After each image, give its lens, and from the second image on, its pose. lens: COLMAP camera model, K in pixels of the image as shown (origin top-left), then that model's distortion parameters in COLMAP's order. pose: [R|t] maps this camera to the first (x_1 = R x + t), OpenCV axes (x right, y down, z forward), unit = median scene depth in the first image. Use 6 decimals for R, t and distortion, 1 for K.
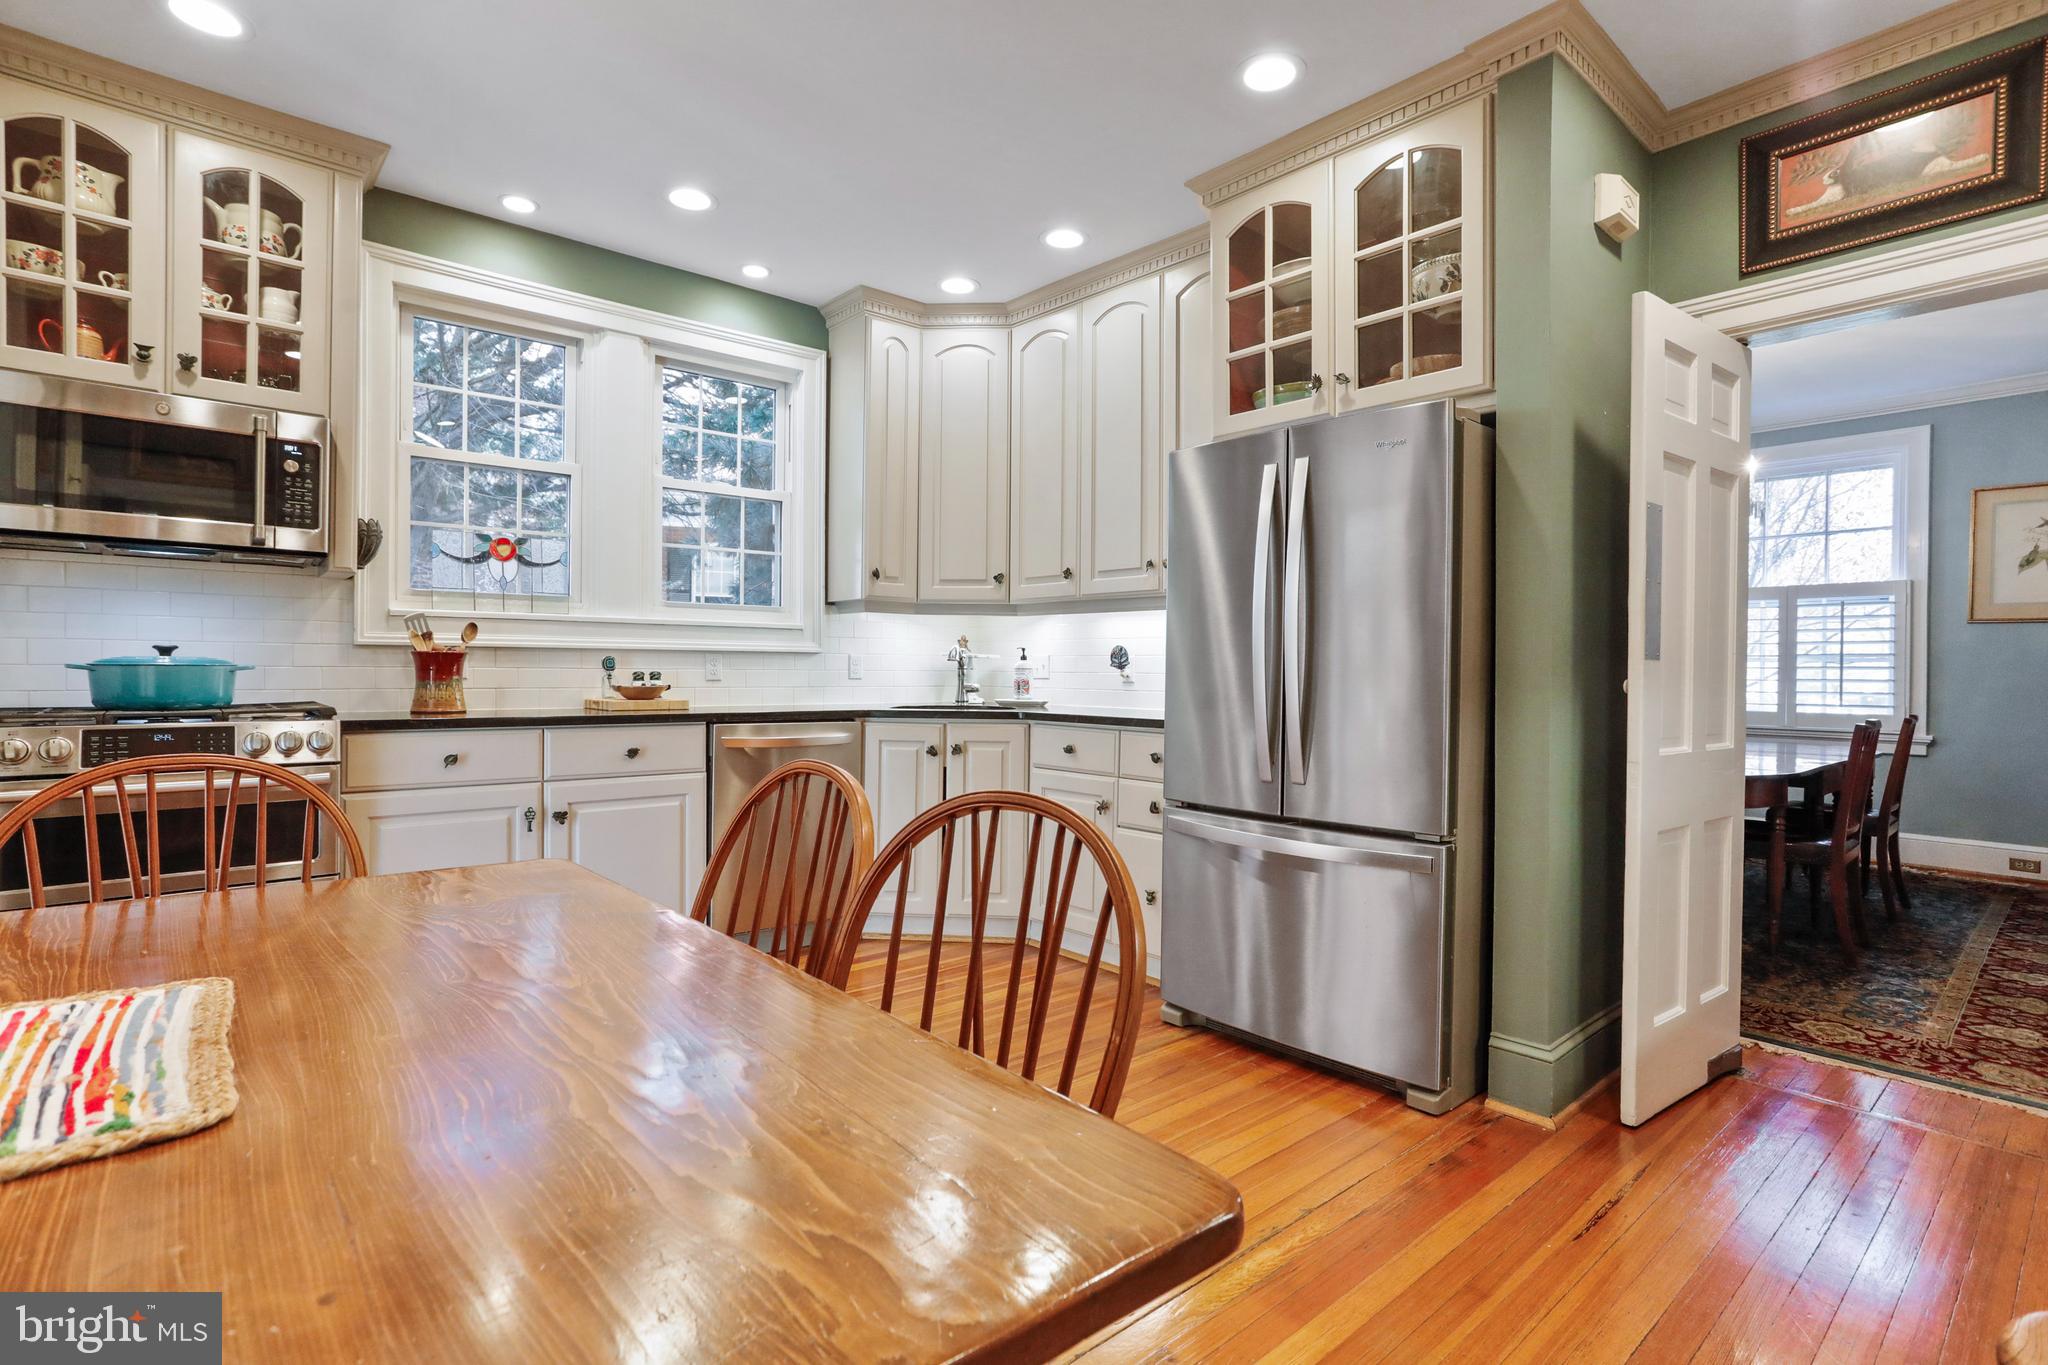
lens RADIAL K [[997.9, 0, 1017.4], [0, 997.9, 669.0], [0, 0, 1]] dist [-0.035574, 0.017505]
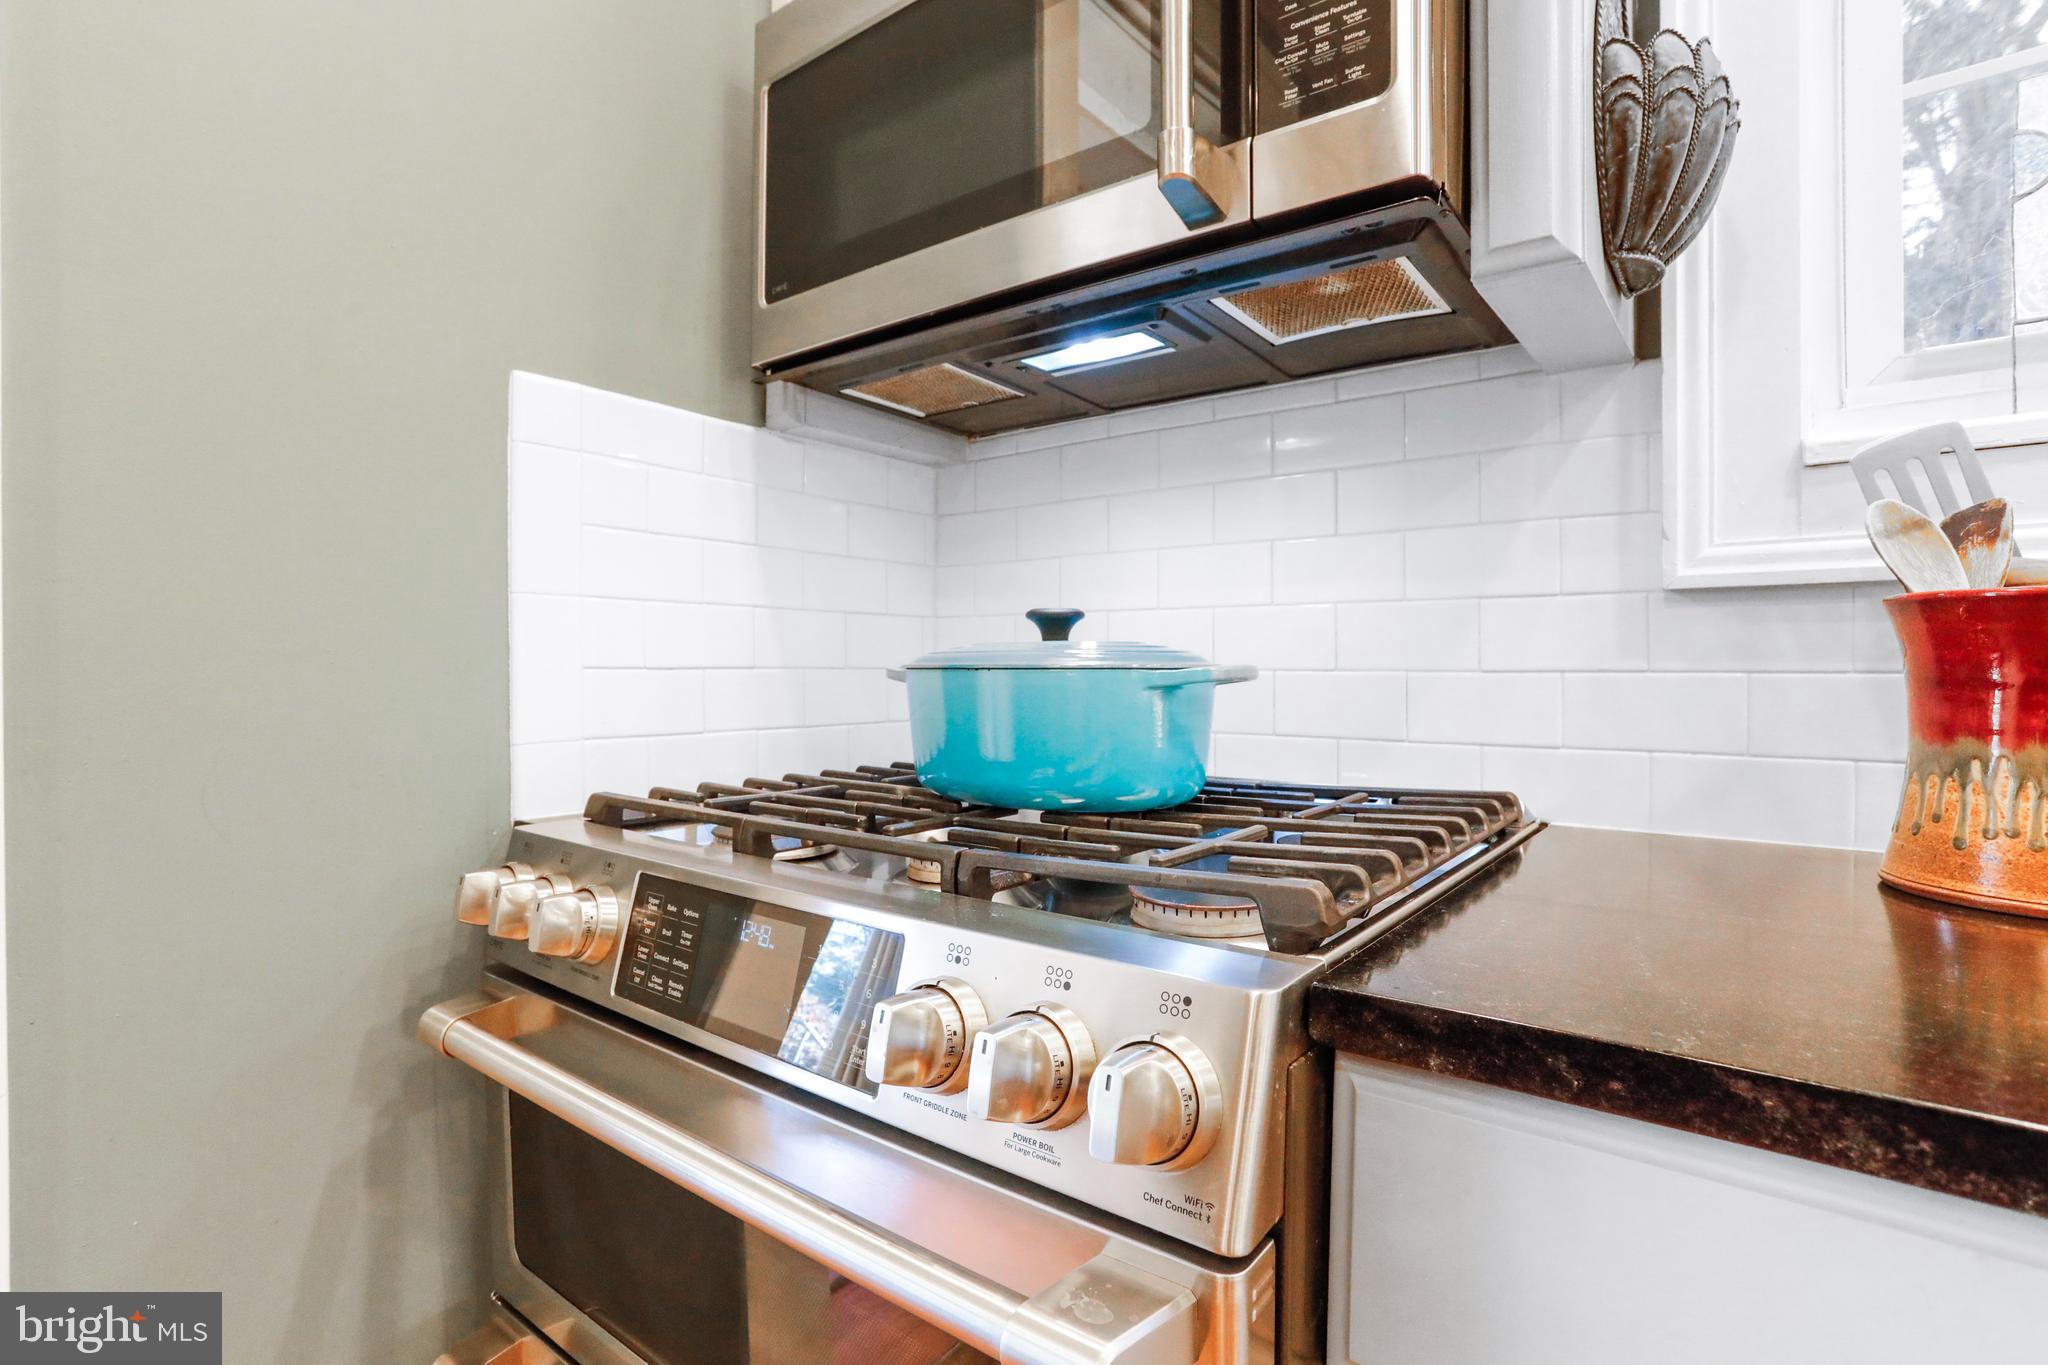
lens RADIAL K [[997.9, 0, 1023.9], [0, 997.9, 671.7], [0, 0, 1]] dist [-0.035574, 0.017505]
pose [[0.214910, 0.003123, -0.976629, -0.443781], [0.003669, 0.999985, 0.004005, -0.003481], [0.976627, -0.004444, 0.214895, 0.767965]]
